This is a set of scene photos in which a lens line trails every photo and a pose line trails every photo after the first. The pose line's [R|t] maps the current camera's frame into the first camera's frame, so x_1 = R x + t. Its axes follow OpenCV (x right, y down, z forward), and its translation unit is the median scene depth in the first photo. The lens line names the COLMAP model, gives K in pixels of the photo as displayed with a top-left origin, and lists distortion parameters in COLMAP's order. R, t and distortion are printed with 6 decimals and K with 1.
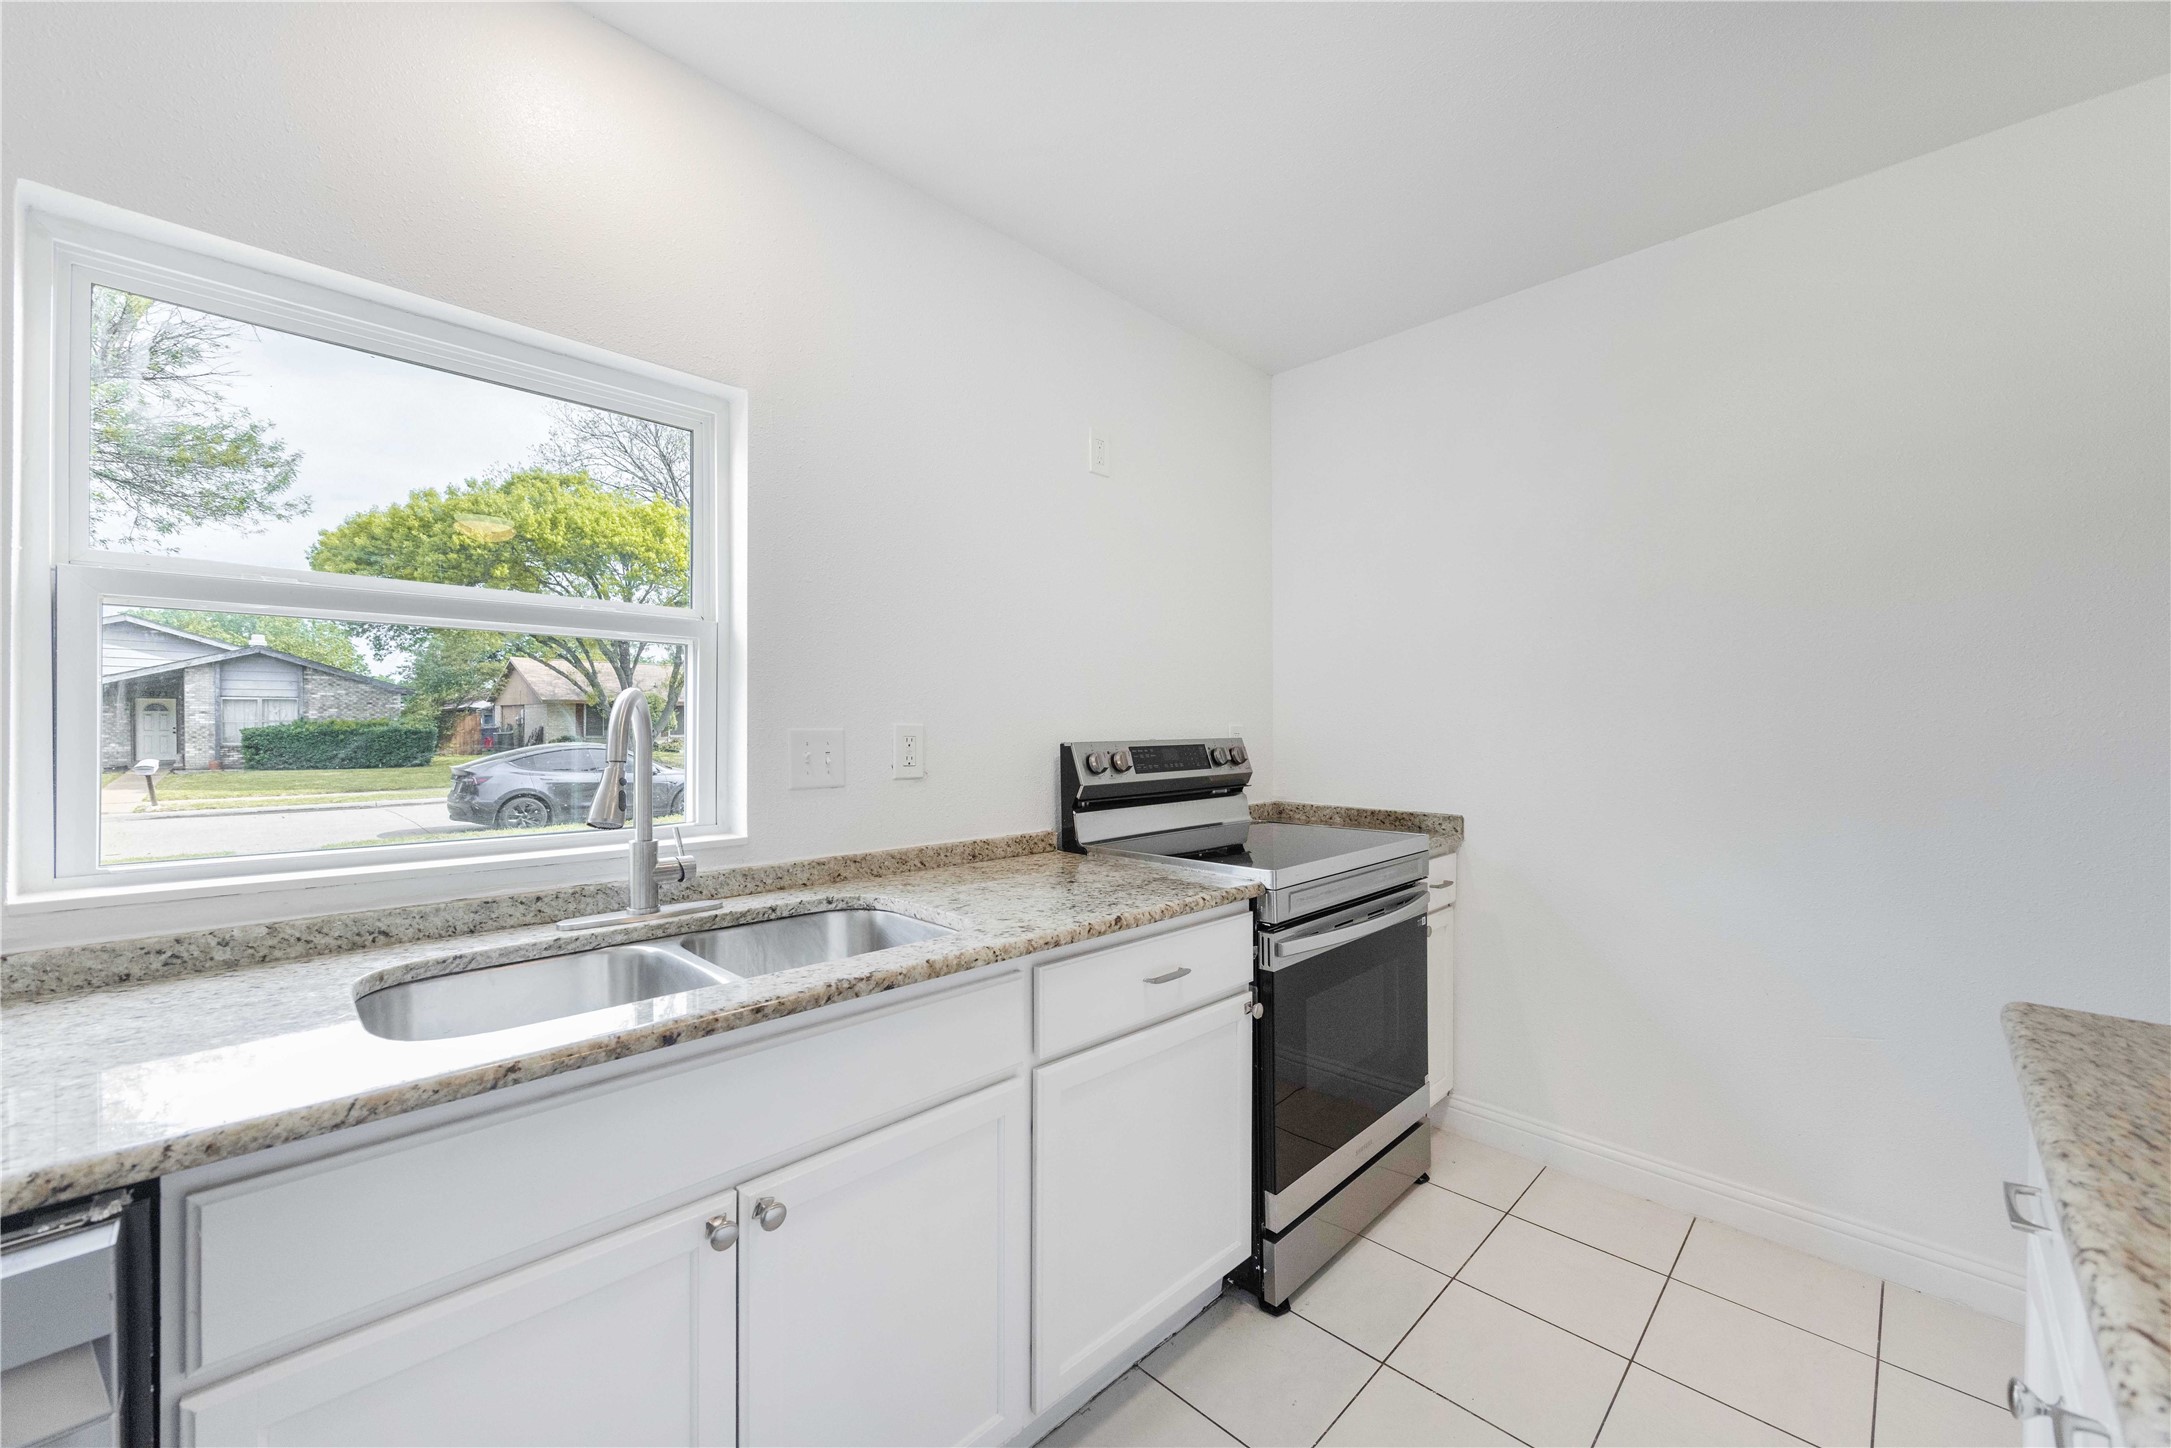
lens RADIAL K [[846.1, 0, 1088.3], [0, 846.1, 728.2], [0, 0, 1]] dist [-0.007025, 0.000672]
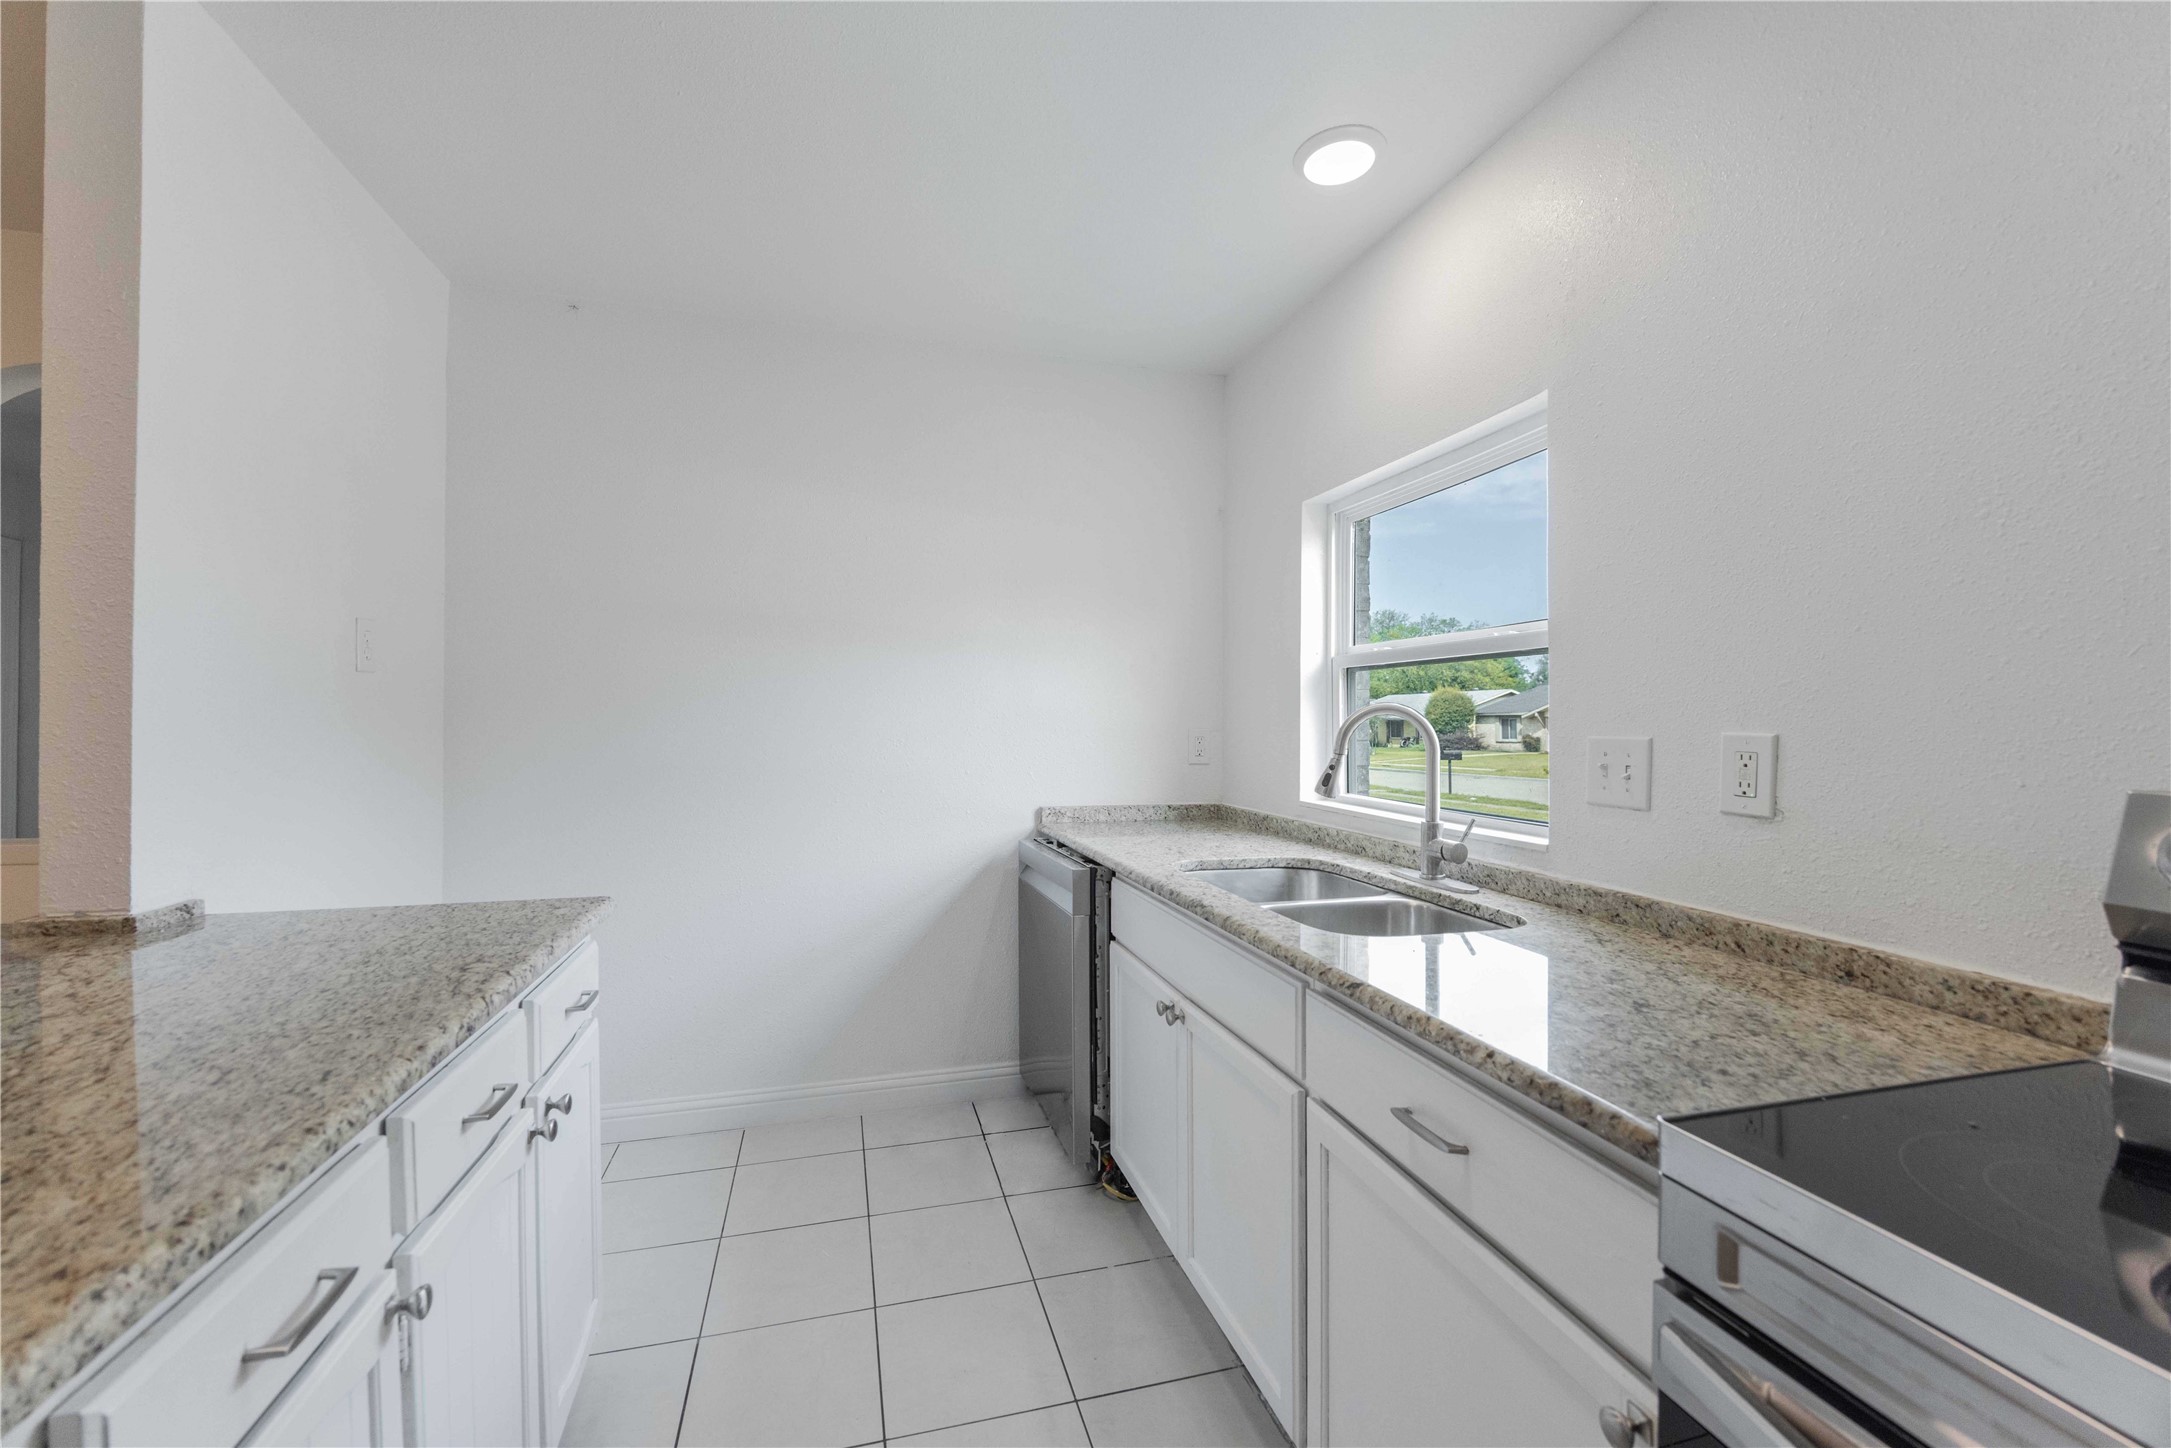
lens RADIAL K [[846.1, 0, 1071.1], [0, 846.1, 736.2], [0, 0, 1]] dist [-0.007025, 0.000672]
pose [[-0.498585, 0.008881, -0.866795, 0.775632], [-0.014114, 0.999732, 0.018361, -0.007666], [0.866726, 0.021388, -0.498326, 1.093067]]
